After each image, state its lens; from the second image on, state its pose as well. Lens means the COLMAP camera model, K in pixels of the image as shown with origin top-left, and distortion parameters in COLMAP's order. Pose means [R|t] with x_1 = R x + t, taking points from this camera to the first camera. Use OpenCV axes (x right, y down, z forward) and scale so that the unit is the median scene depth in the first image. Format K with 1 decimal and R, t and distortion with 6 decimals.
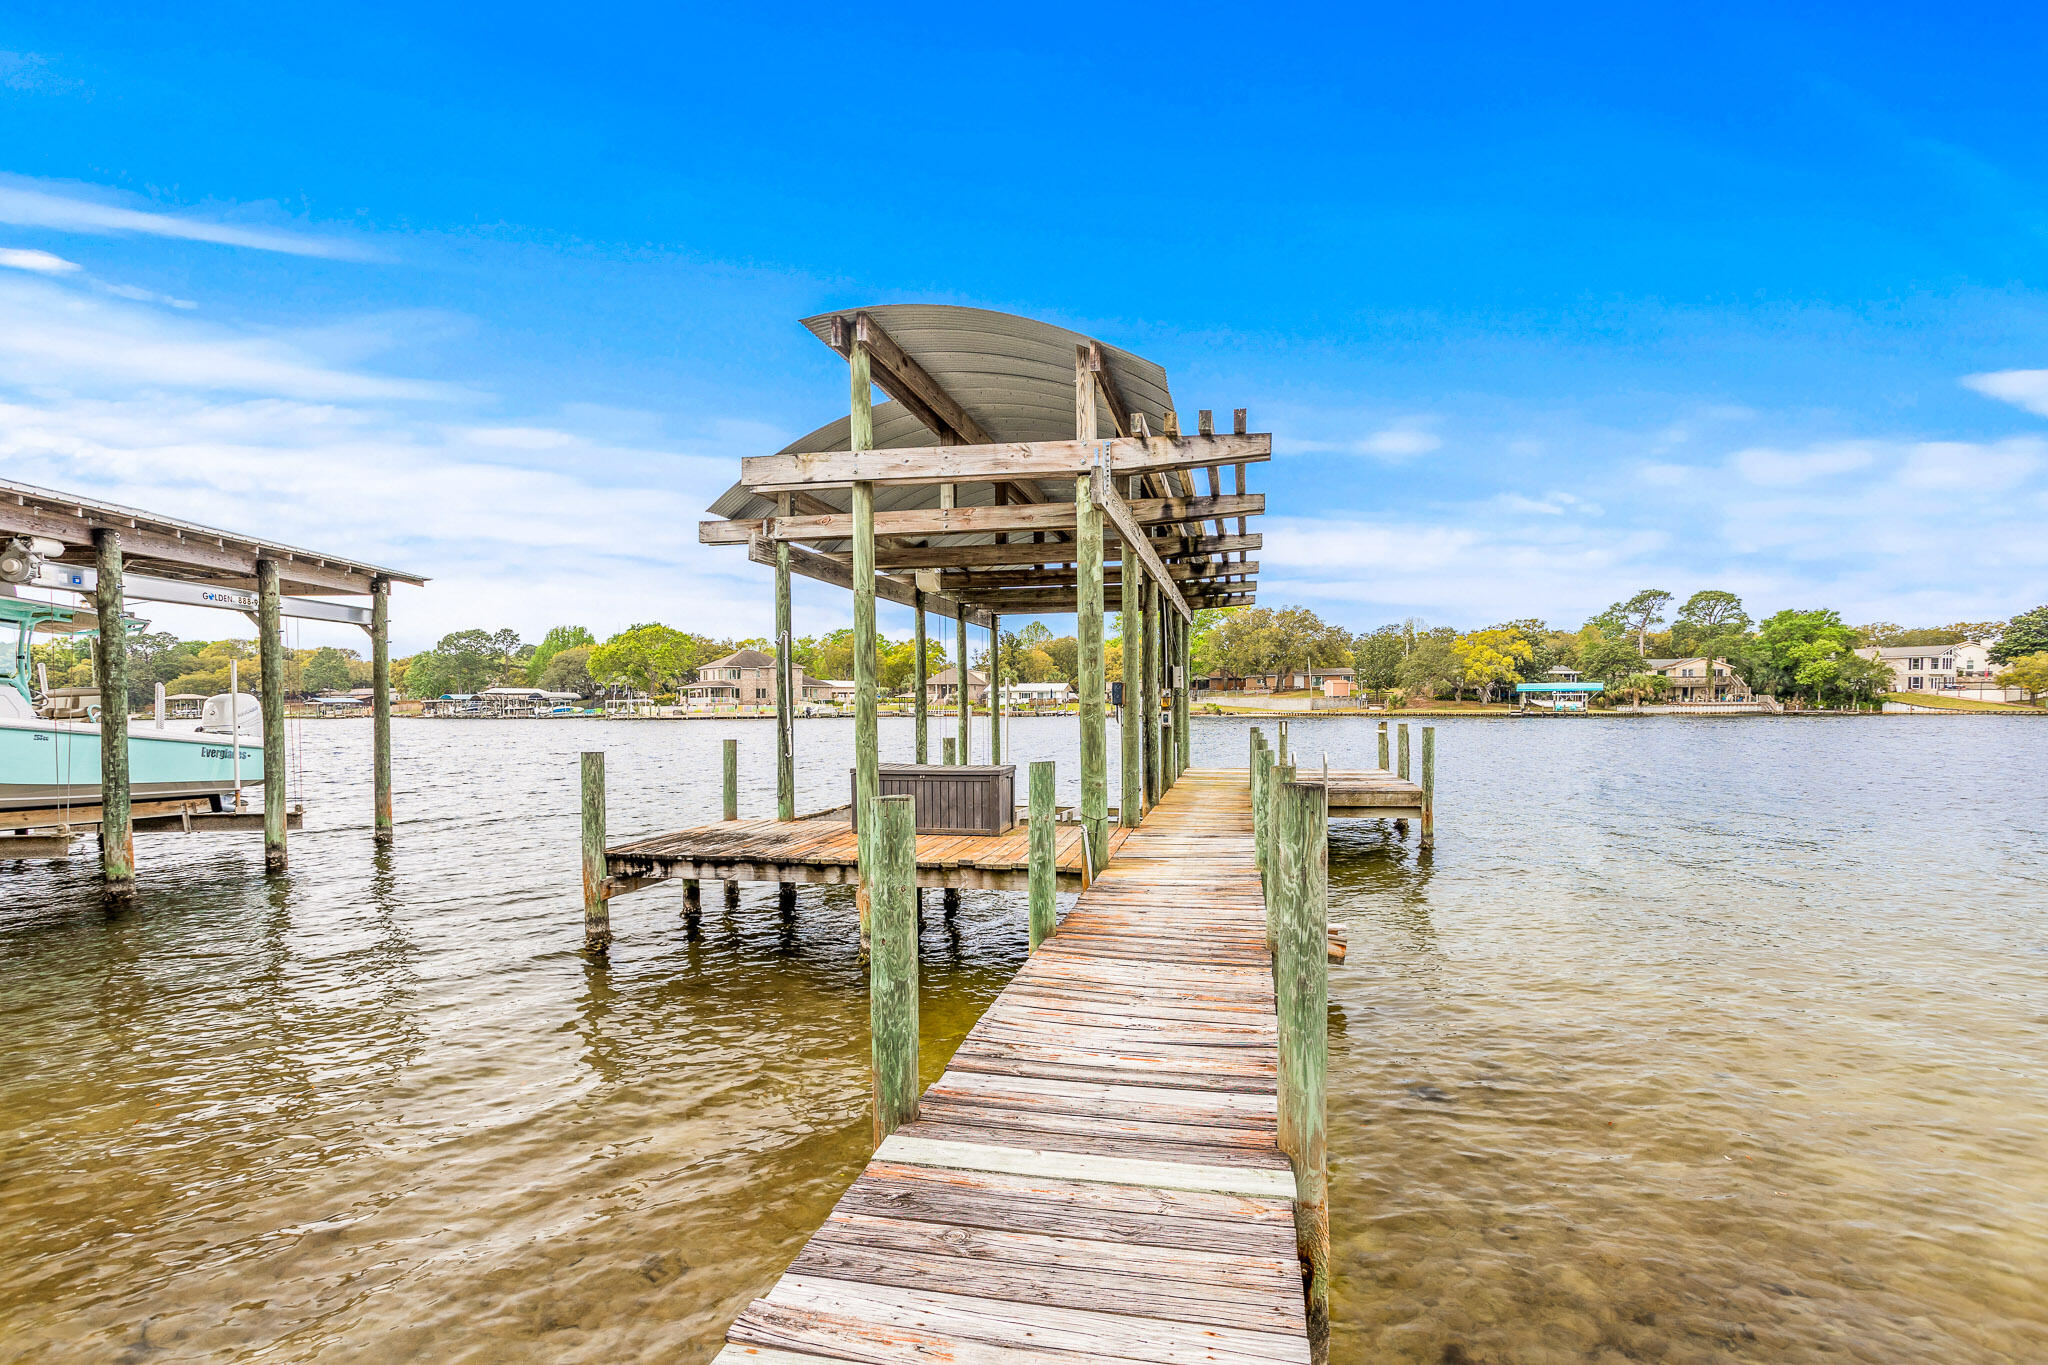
lens RADIAL K [[1017.3, 0, 1018.6], [0, 1017.3, 733.0], [0, 0, 1]] dist [-0.044514, 0.027253]
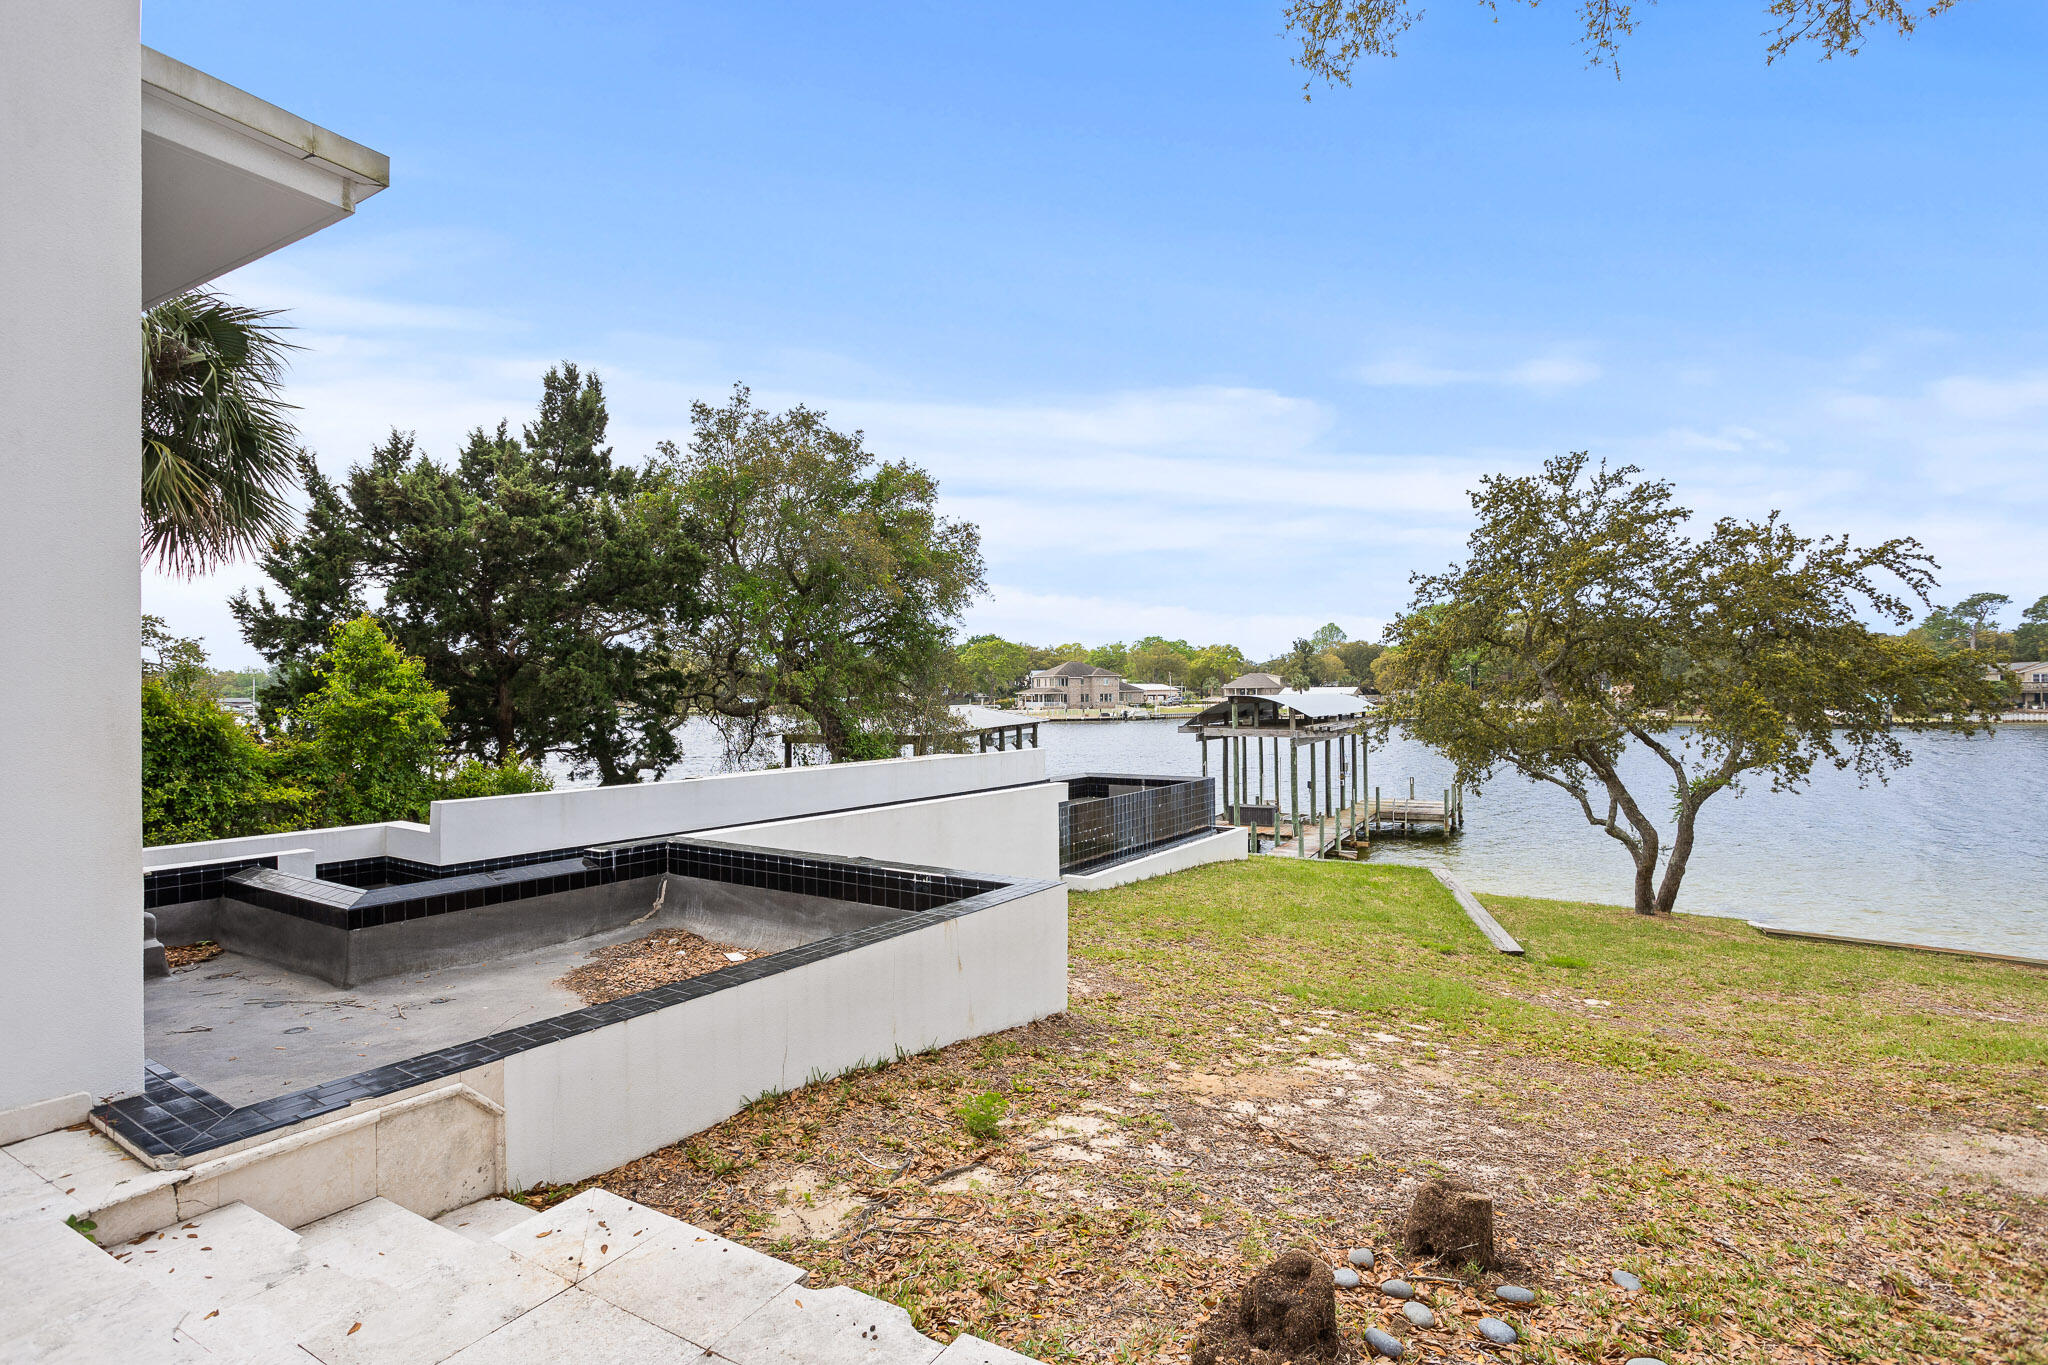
lens RADIAL K [[1007.1, 0, 1017.0], [0, 1007.1, 686.8], [0, 0, 1]] dist [-0.063208, 0.040719]
pose [[0.957703, -0.004913, -0.287715, 0.009132], [-0.004418, 0.999485, -0.031770, -0.017626], [0.287723, 0.031698, 0.957189, -0.170080]]
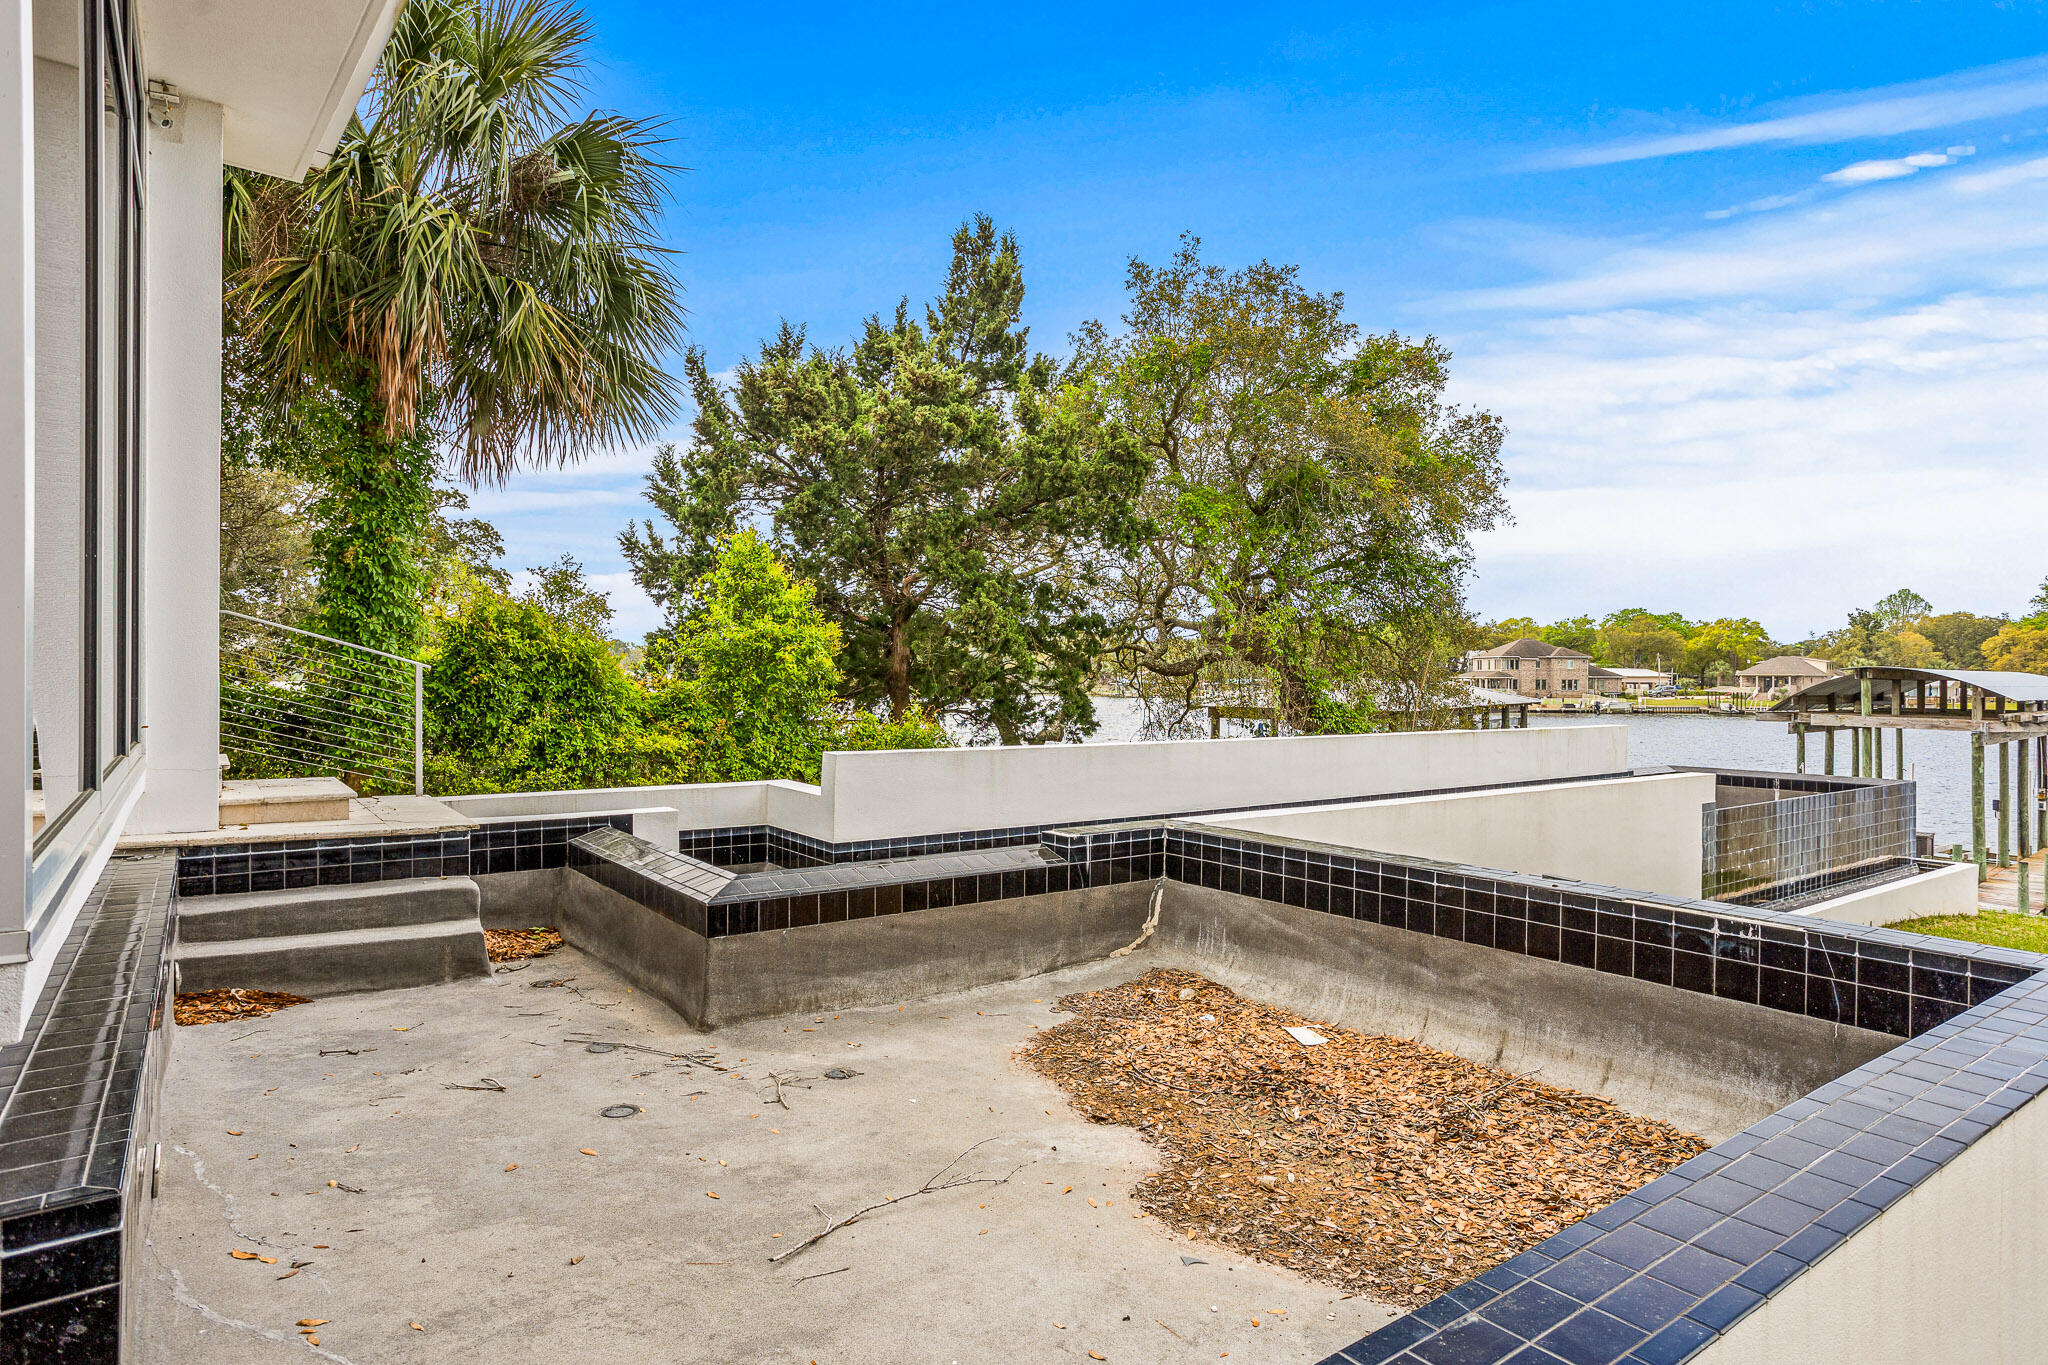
lens RADIAL K [[1136.2, 0, 1025.0], [0, 1136.2, 672.9], [0, 0, 1]] dist [-0.020701, 0.002203]
pose [[0.800403, 0.010828, -0.599364, -0.008580], [-0.030218, 0.999295, -0.022300, -0.014537], [0.598700, 0.035961, 0.800166, -0.154431]]
